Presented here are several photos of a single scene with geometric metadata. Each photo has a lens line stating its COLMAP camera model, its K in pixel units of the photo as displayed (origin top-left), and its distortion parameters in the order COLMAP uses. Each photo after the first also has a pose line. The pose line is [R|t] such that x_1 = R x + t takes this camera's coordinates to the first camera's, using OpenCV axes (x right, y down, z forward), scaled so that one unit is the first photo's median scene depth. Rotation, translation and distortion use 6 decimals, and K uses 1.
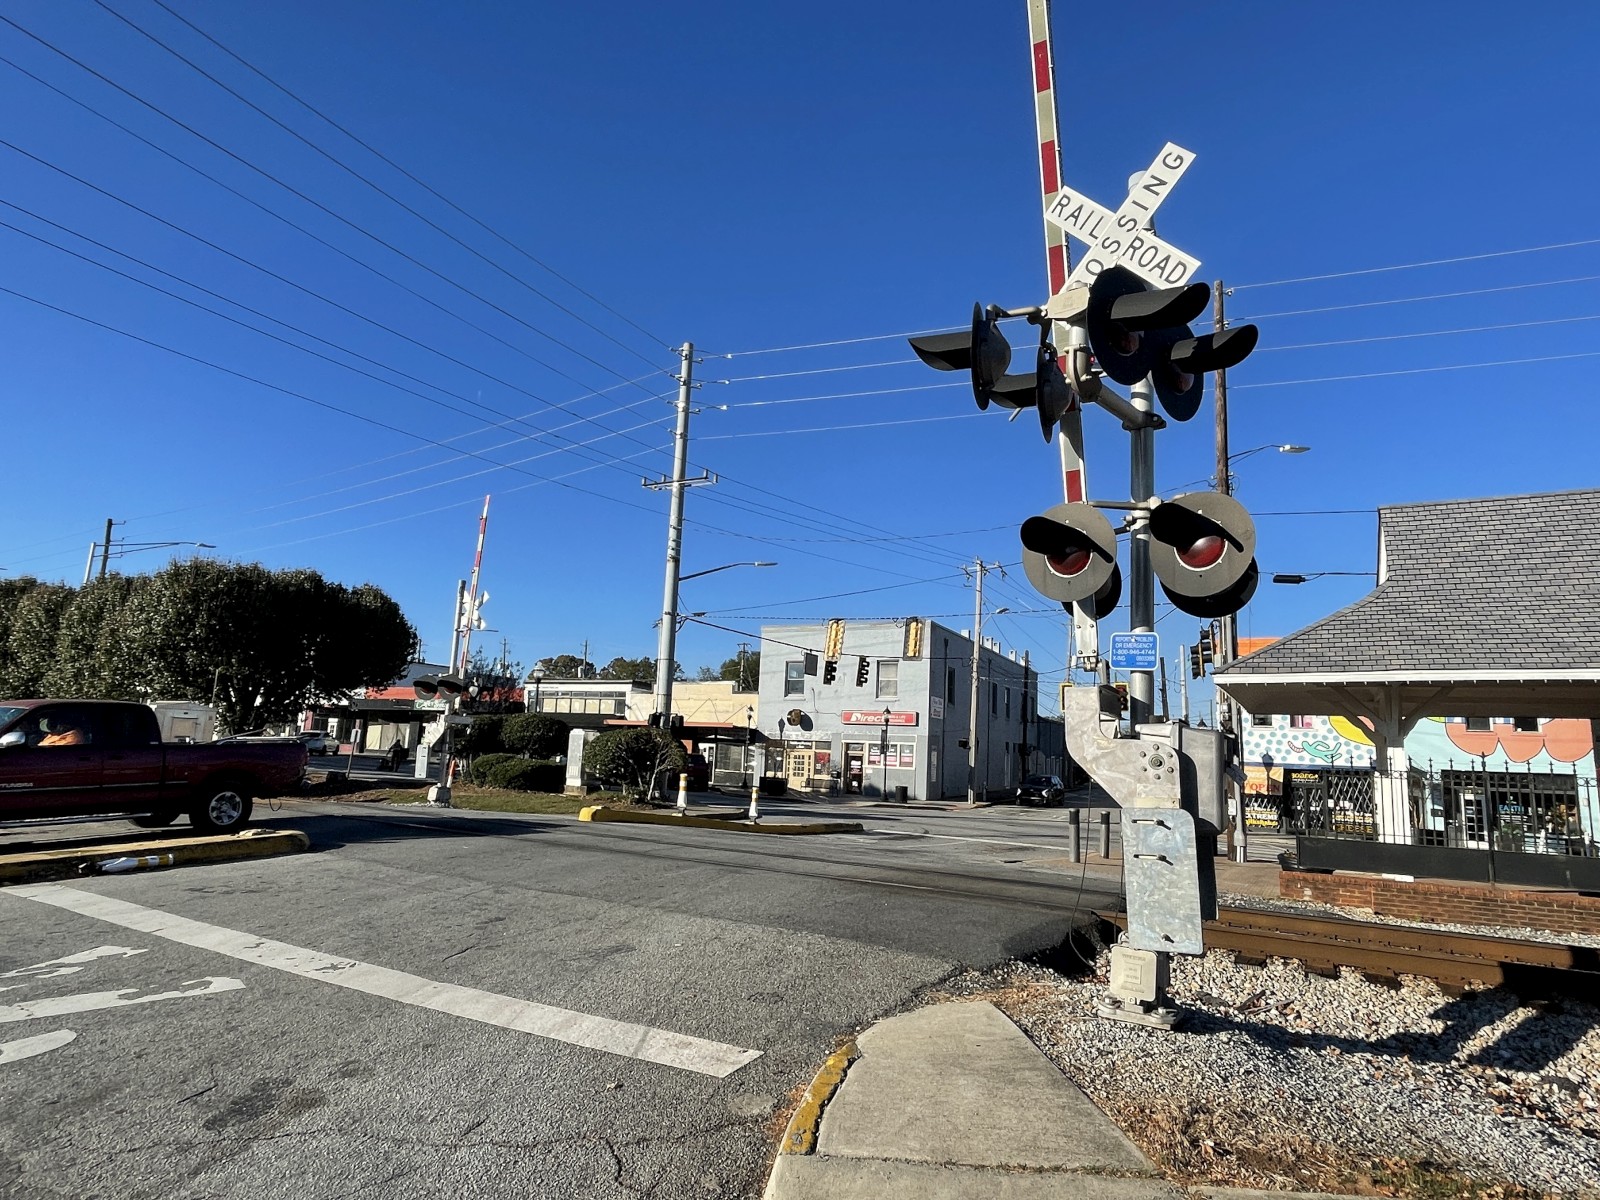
lens RADIAL K [[926.5, 0, 806.5], [0, 926.5, 595.6], [0, 0, 1]] dist [0.005553, -0.001279]
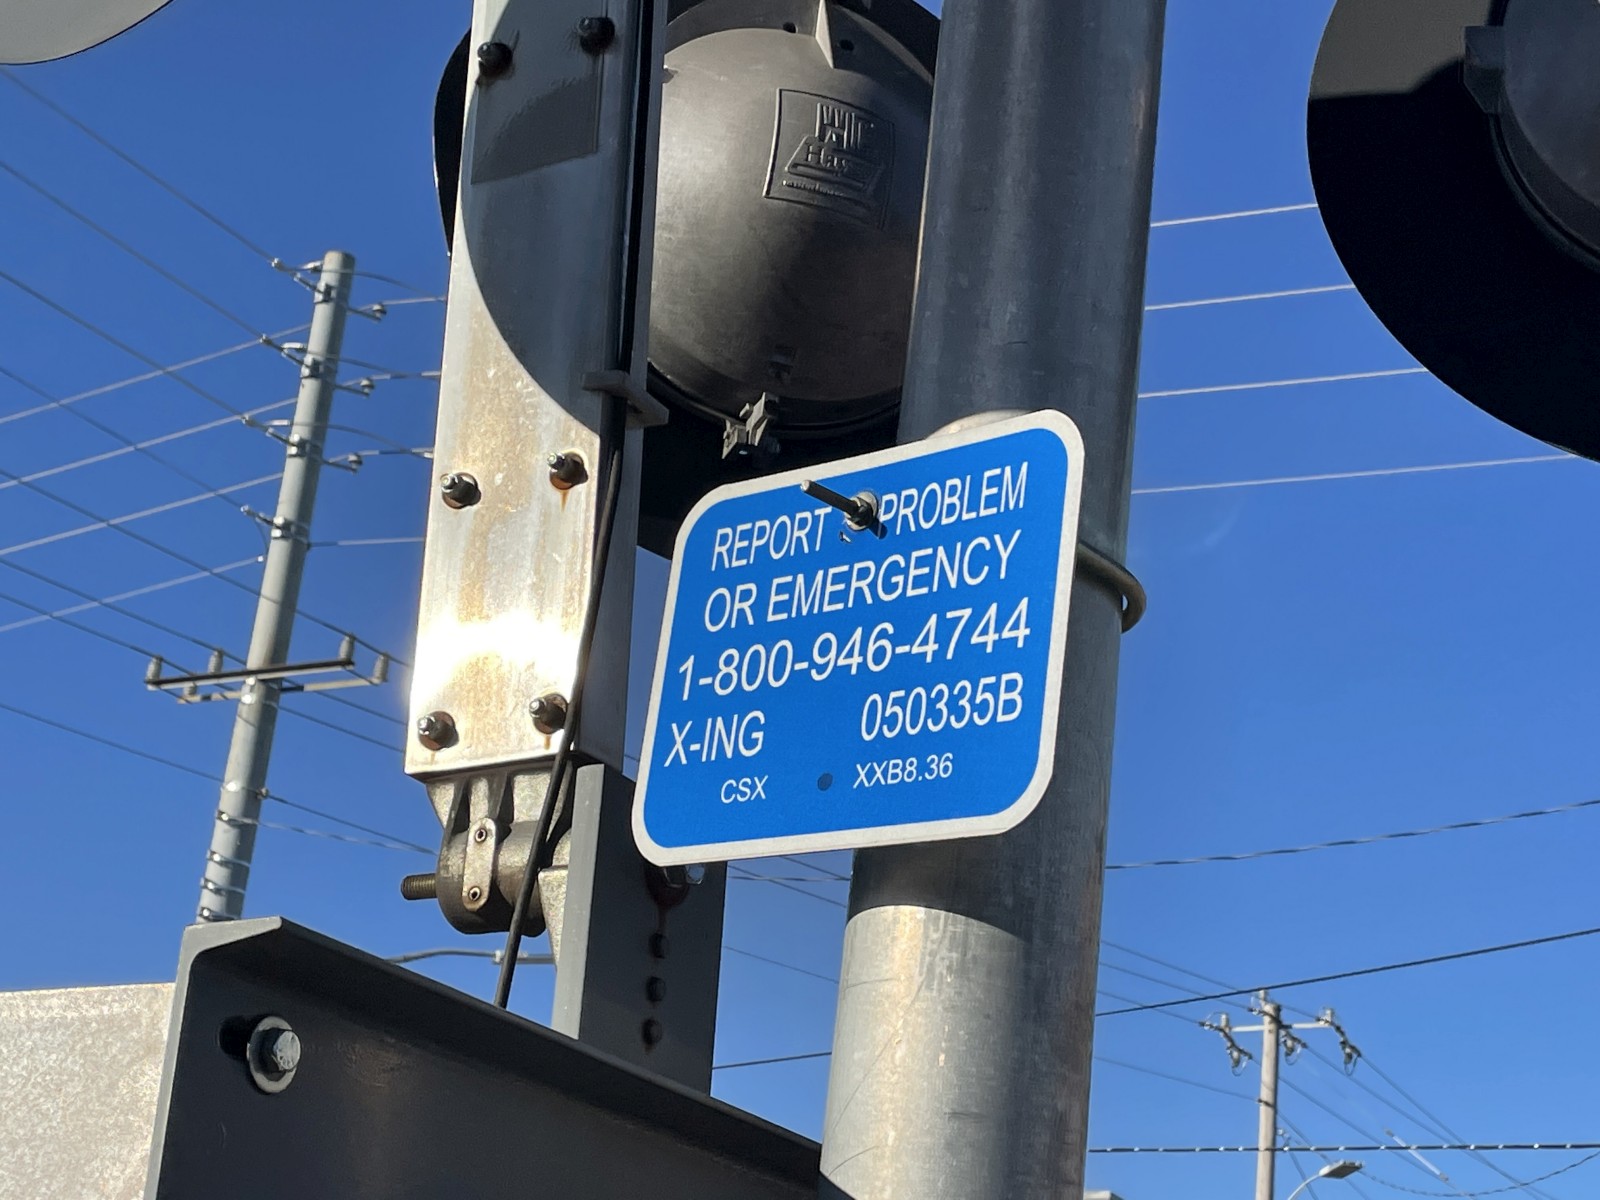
lens RADIAL K [[2628.8, 0, 800.0], [0, 2628.8, 600.0], [0, 0, 1]] dist [0.050200, 0.062370]
pose [[0.998444, 0.045230, -0.032602, 0.143531], [-0.050870, 0.978346, -0.200625, 0.042015], [0.022822, 0.201972, 0.979125, 0.295331]]
